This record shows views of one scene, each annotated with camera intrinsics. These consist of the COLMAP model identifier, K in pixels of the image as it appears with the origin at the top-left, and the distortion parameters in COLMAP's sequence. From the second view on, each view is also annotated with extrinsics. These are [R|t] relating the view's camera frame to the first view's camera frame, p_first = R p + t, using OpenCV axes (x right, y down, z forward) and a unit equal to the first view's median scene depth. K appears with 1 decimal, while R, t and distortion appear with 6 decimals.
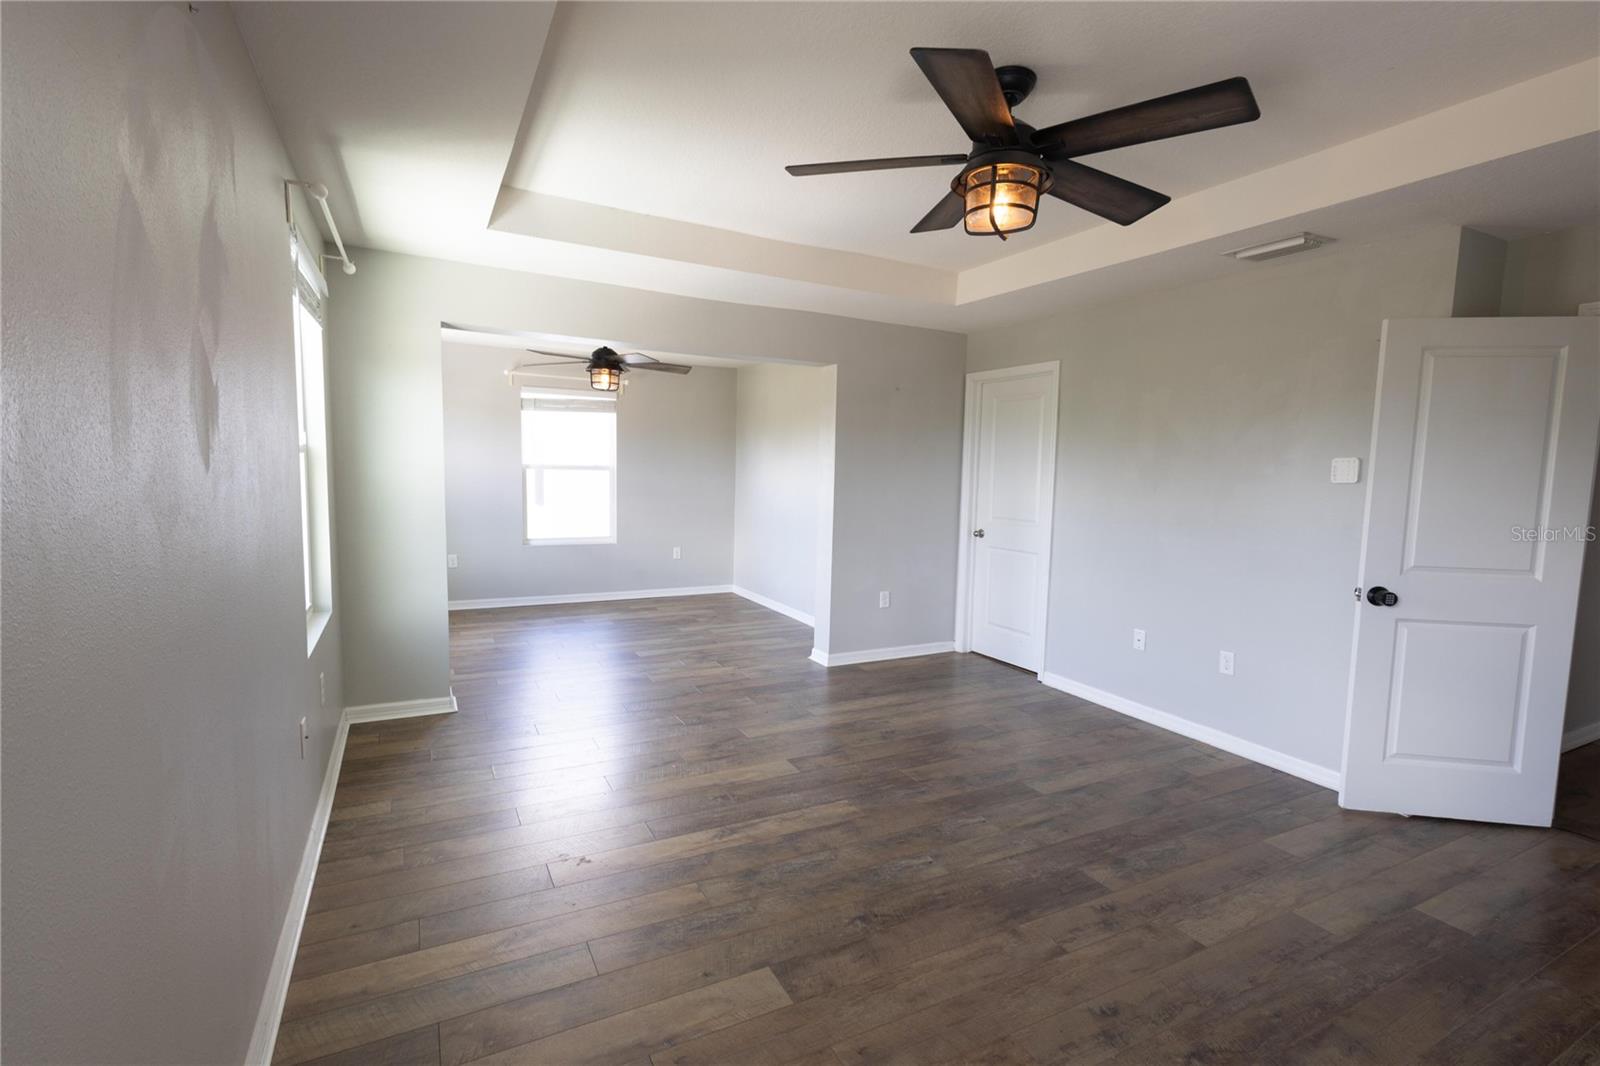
lens RADIAL K [[734.8, 0, 803.7], [0, 734.8, 534.6], [0, 0, 1]] dist [0.002550, -0.000638]
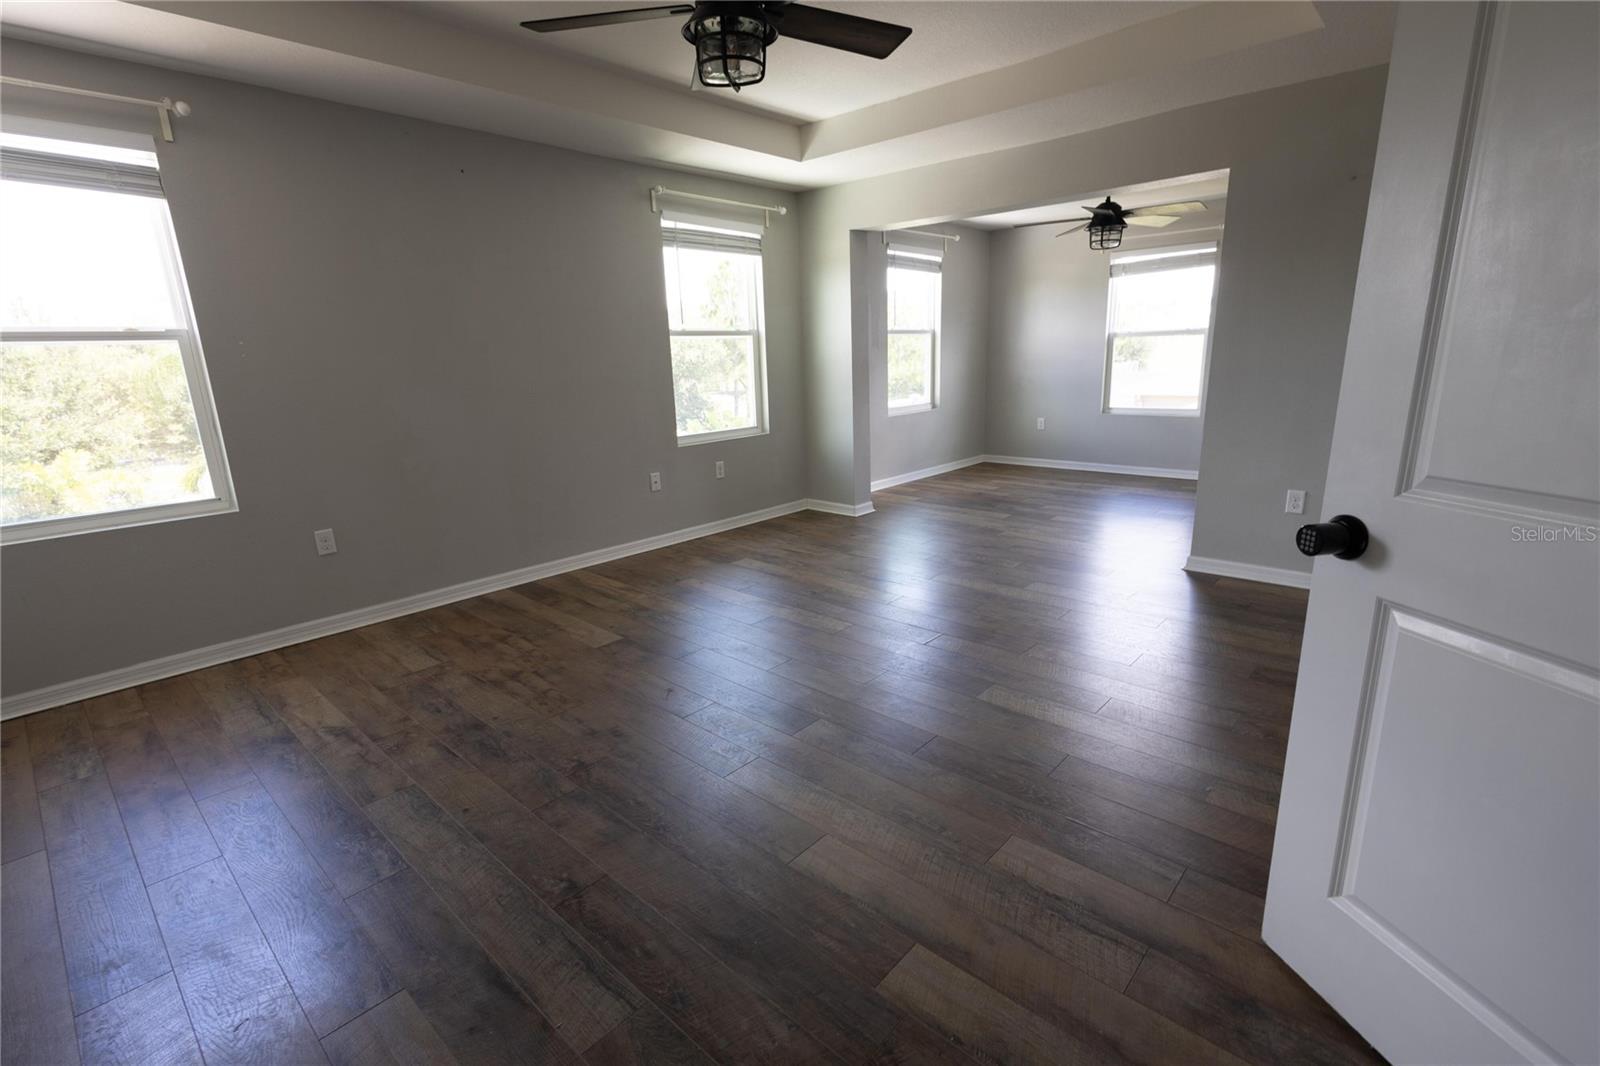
lens RADIAL K [[734.8, 0, 795.9], [0, 734.8, 532.5], [0, 0, 1]] dist [0.002550, -0.000638]
pose [[0.340283, 0.191570, -0.920602, 0.468227], [-0.046405, 0.981256, 0.187038, 0.005914], [0.939177, -0.020925, 0.342795, 0.235835]]
